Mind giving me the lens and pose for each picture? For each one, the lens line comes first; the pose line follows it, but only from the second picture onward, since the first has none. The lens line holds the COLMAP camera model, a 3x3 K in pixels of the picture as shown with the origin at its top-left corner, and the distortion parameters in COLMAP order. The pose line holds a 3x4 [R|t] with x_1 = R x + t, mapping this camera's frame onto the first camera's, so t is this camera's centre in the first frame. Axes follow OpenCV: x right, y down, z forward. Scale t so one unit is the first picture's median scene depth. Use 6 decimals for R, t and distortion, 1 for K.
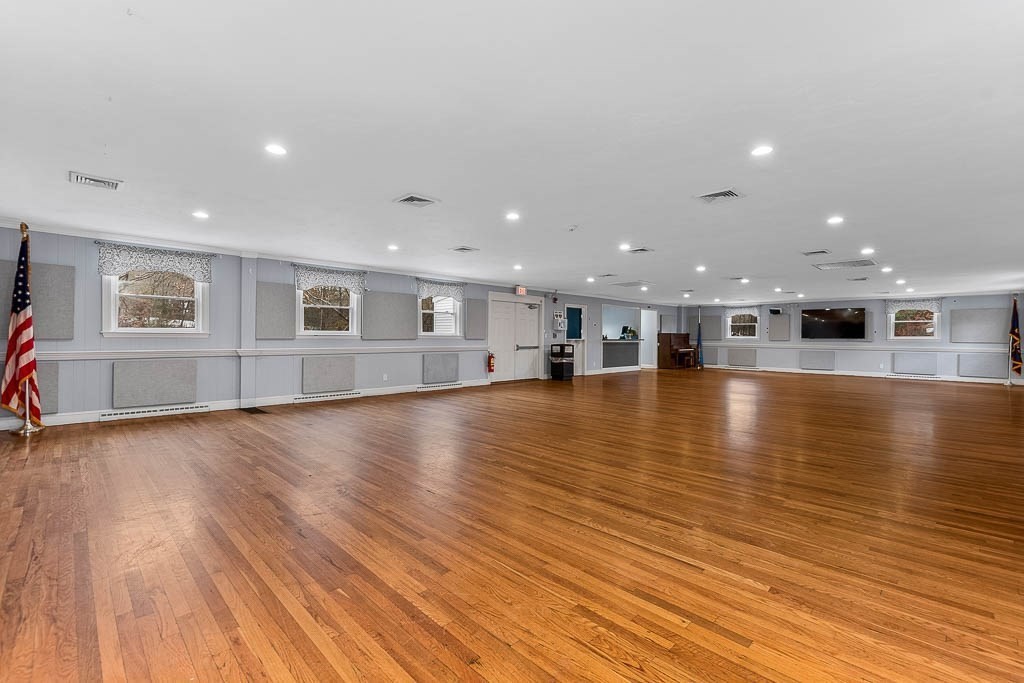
lens RADIAL K [[445.2, 0, 512.2], [0, 445.2, 340.4], [0, 0, 1]] dist [-0.008273, -0.001262]
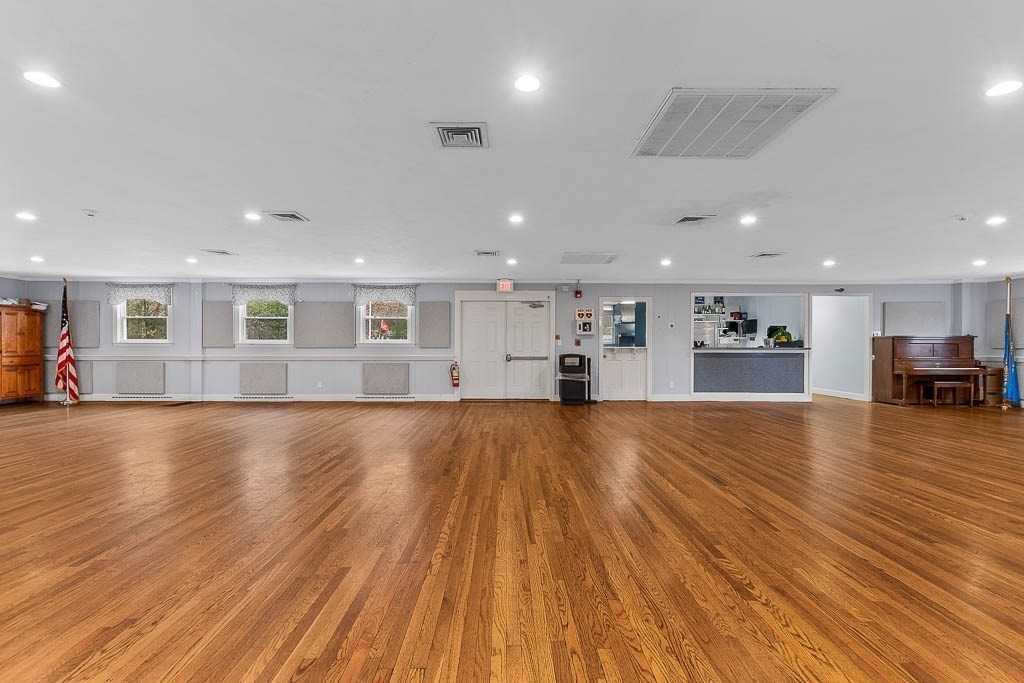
lens RADIAL K [[445.2, 0, 514.8], [0, 445.2, 347.7], [0, 0, 1]] dist [-0.008273, -0.001262]
pose [[0.713702, -0.002688, -0.700444, 0.621857], [-0.002555, 0.999976, -0.006441, 0.002984], [0.700445, 0.006386, 0.713678, 0.481875]]
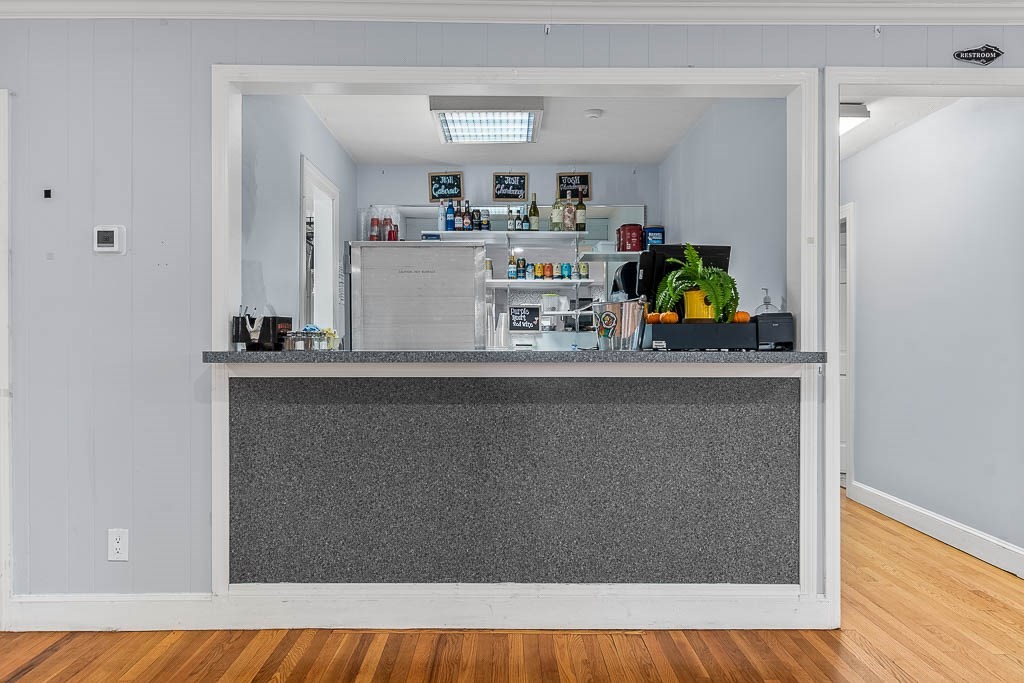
lens RADIAL K [[679.8, 0, 509.5], [0, 679.8, 345.2], [0, 0, 1]] dist [-0.008913, -0.001144]
pose [[0.721687, -0.004758, -0.692203, 0.519502], [-0.000170, 0.999975, -0.007051, -0.004162], [0.692220, 0.005207, 0.721668, 1.220743]]
